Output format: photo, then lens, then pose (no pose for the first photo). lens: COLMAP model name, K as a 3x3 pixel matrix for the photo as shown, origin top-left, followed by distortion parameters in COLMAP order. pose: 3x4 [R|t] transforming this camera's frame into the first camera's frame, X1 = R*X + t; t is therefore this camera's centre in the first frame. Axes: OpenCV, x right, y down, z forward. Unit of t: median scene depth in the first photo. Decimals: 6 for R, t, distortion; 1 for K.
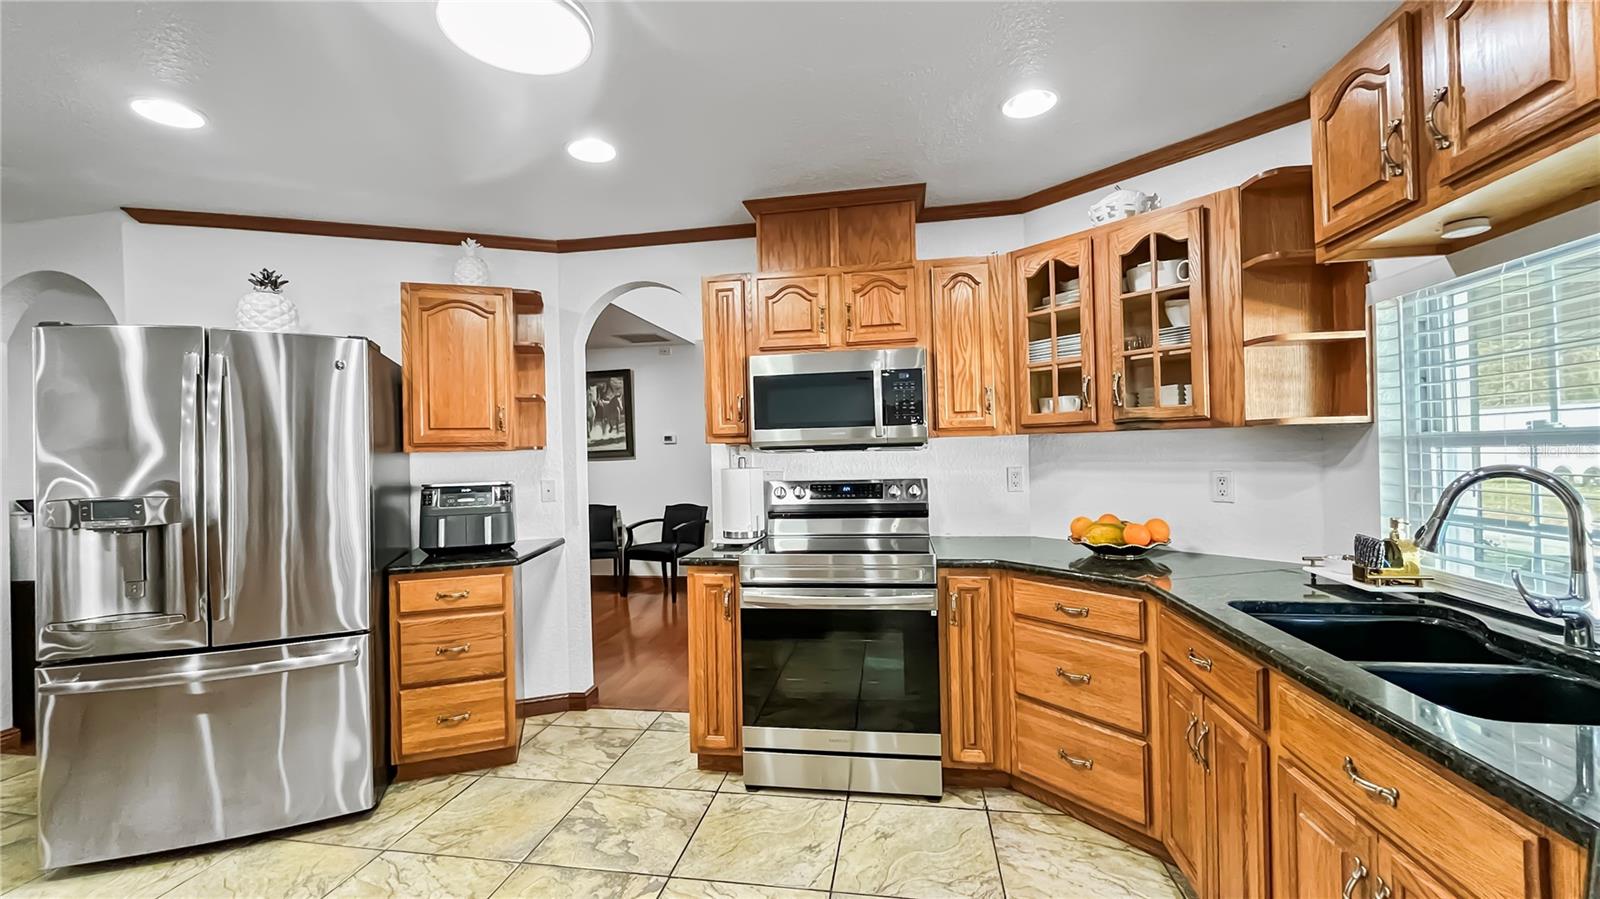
lens RADIAL K [[650.7, 0, 797.3], [0, 650.7, 446.2], [0, 0, 1]] dist [-0.001693, -0.000057]
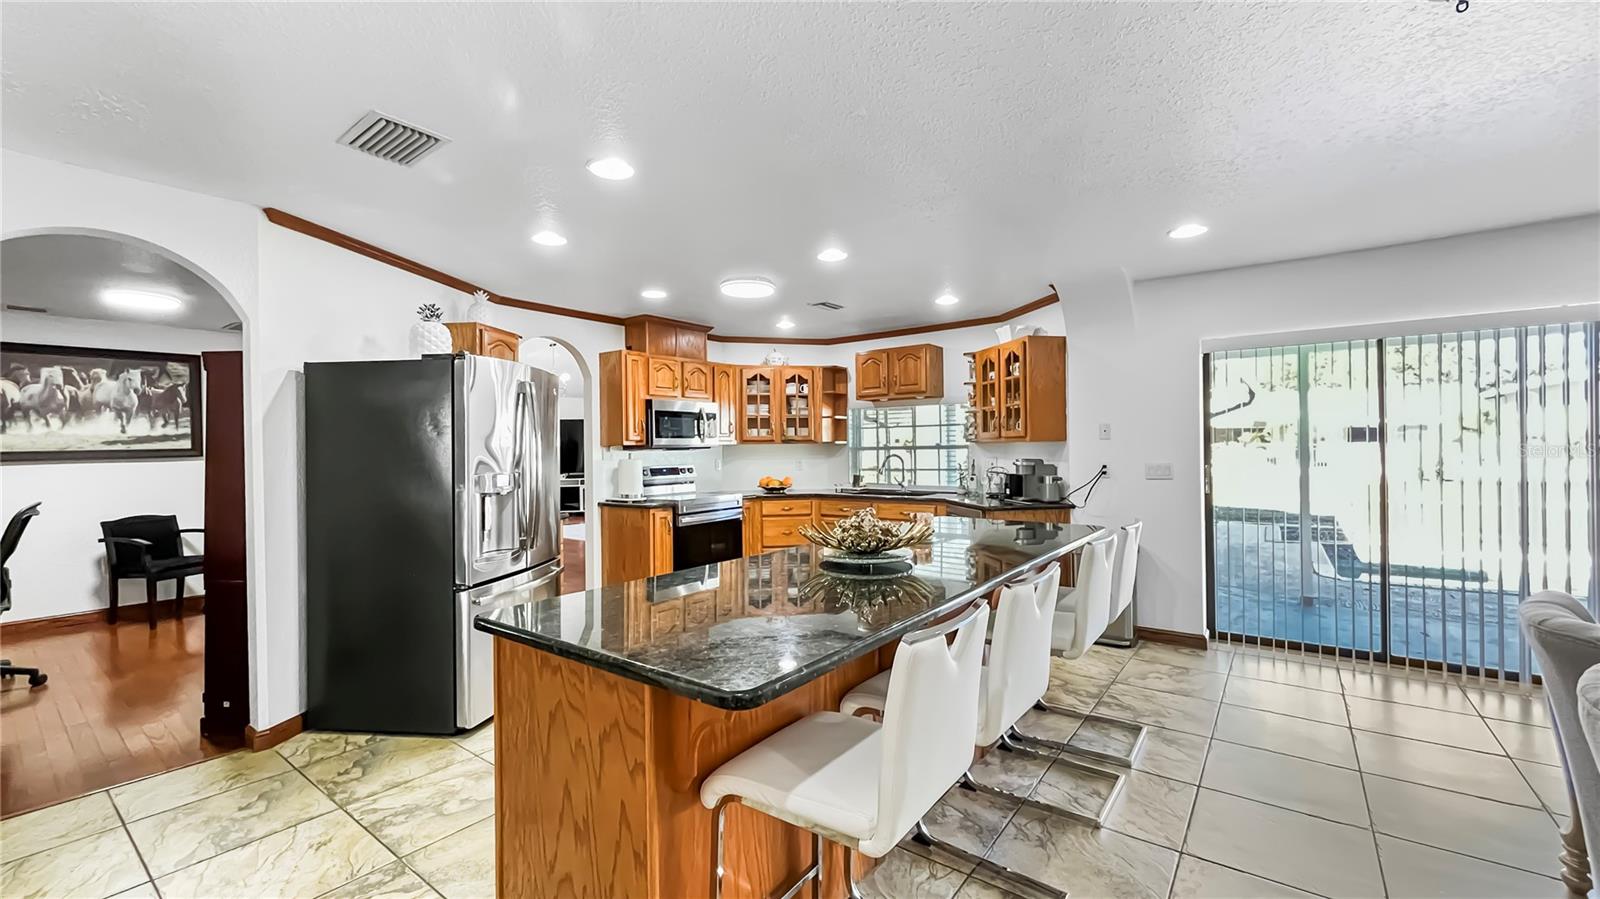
lens RADIAL K [[650.7, 0, 797.3], [0, 650.7, 446.2], [0, 0, 1]] dist [-0.001693, -0.000057]
pose [[0.458186, 0.019828, 0.888635, -1.662712], [-0.006498, 0.999799, -0.018958, 0.033123], [-0.888833, 0.002912, 0.458222, -0.249577]]
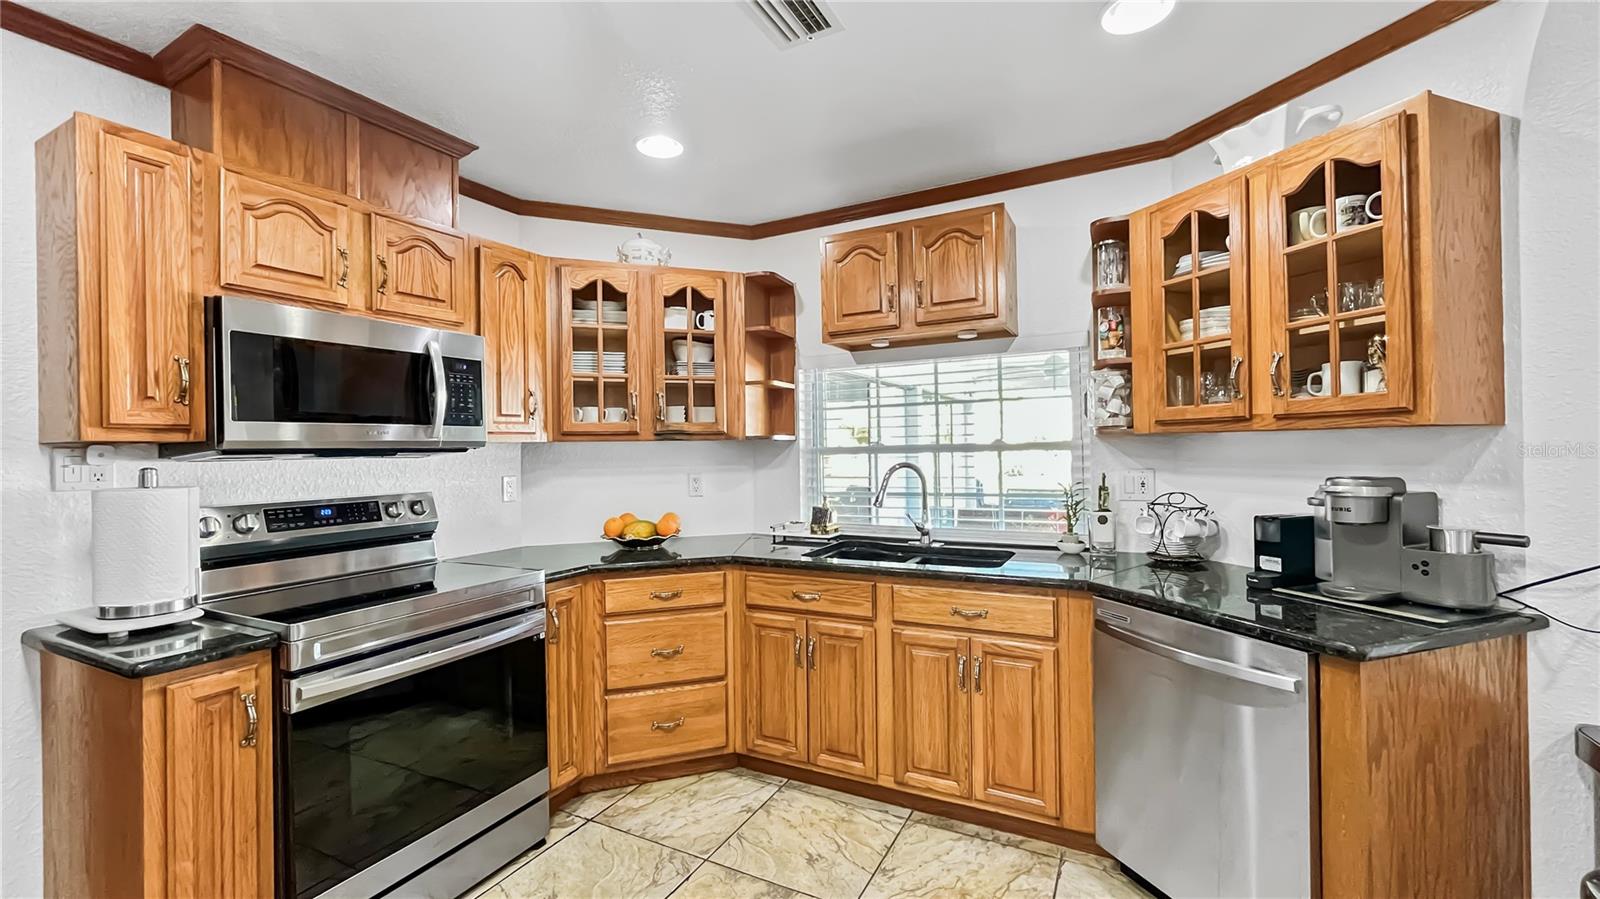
lens RADIAL K [[650.7, 0, 797.3], [0, 650.7, 446.2], [0, 0, 1]] dist [-0.001693, -0.000057]
pose [[0.306045, 0.022727, 0.951746, -0.504624], [0.001318, 0.999704, -0.024296, 0.014260], [-0.952016, 0.008690, 0.305924, 0.350511]]
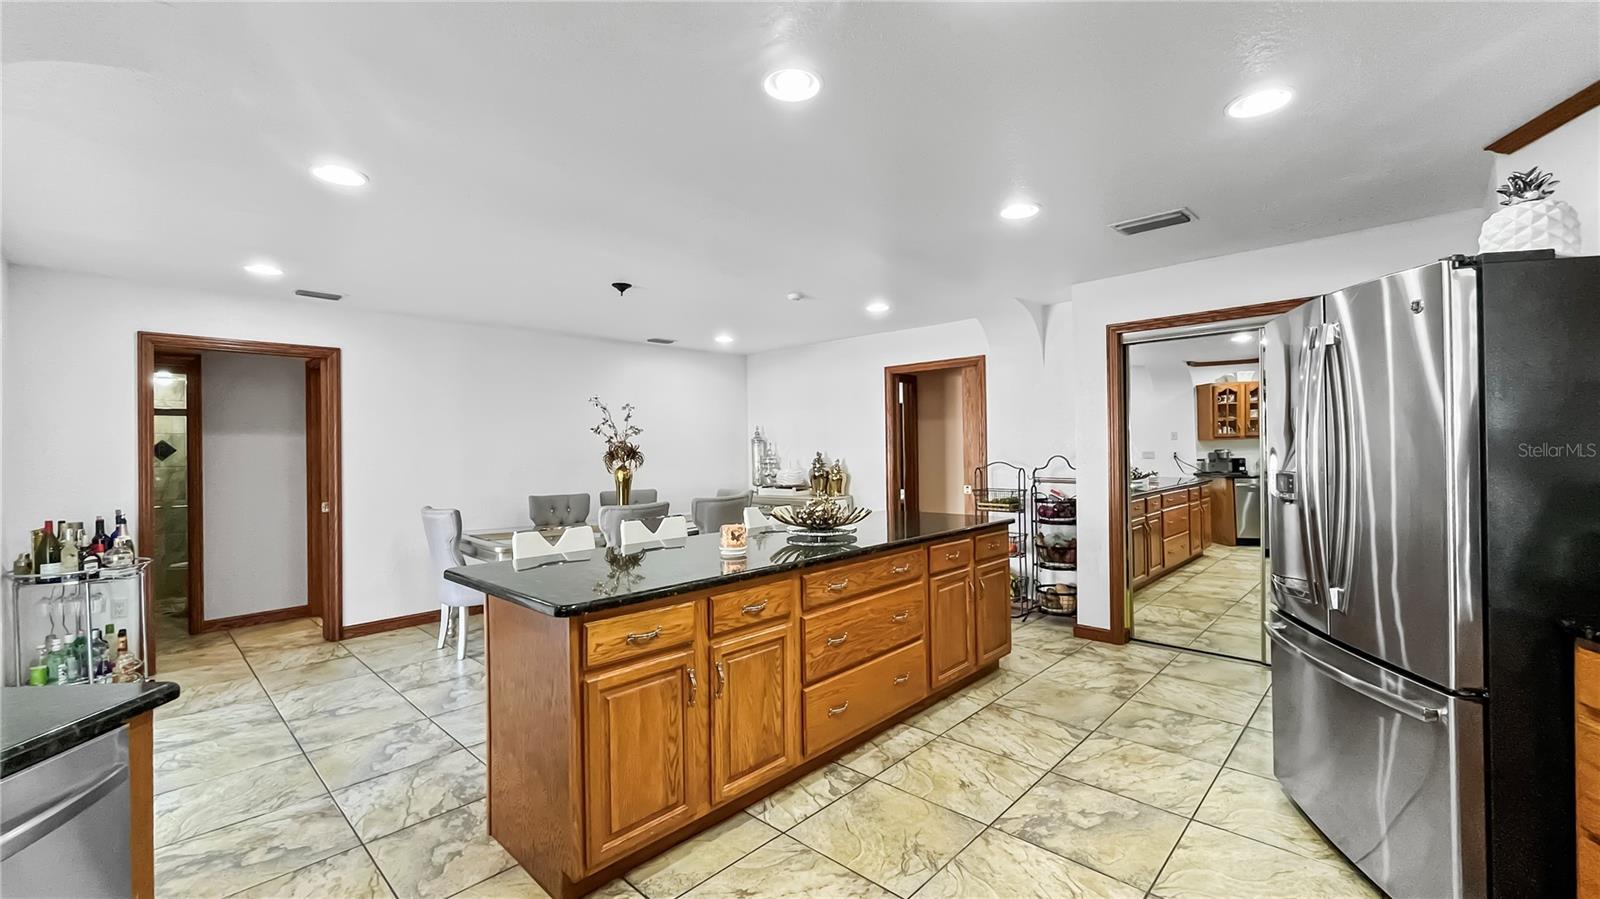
lens RADIAL K [[650.7, 0, 797.3], [0, 650.7, 446.2], [0, 0, 1]] dist [-0.001693, -0.000057]
pose [[-0.556131, 0.028451, -0.830608, 0.246942], [0.033480, 0.999370, 0.011815, -0.005889], [0.830420, -0.021239, -0.556733, 0.736118]]
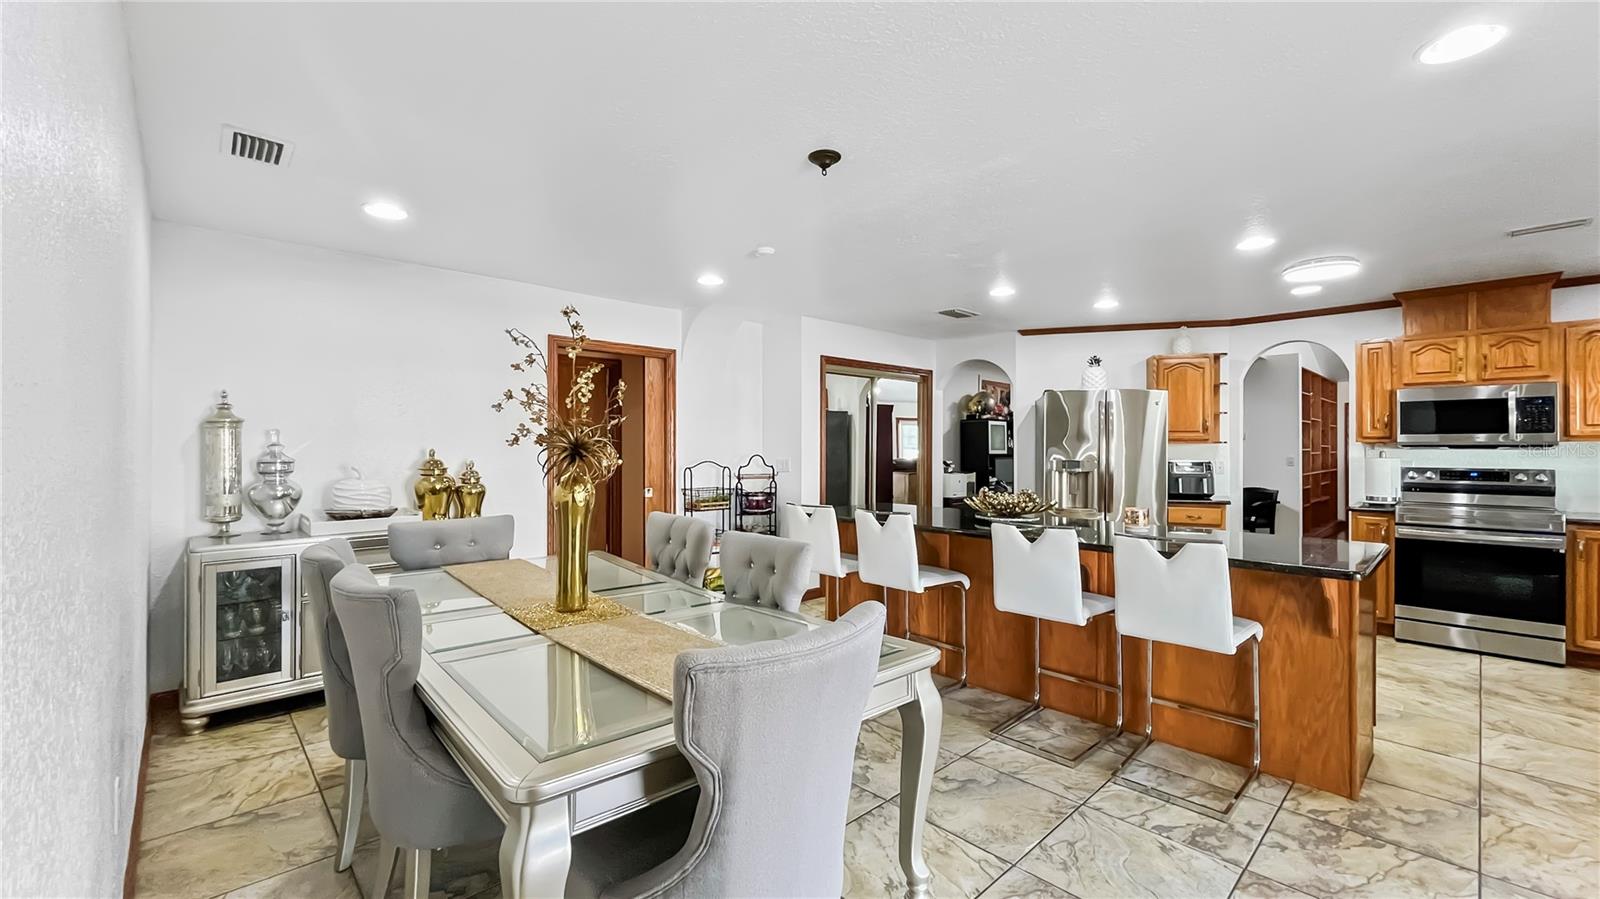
lens RADIAL K [[650.7, 0, 797.3], [0, 650.7, 446.2], [0, 0, 1]] dist [-0.001693, -0.000057]
pose [[0.801480, 0.024363, -0.597525, -0.324552], [-0.015905, 0.999685, 0.019425, -0.003549], [0.597809, -0.006065, 0.801615, -1.301136]]
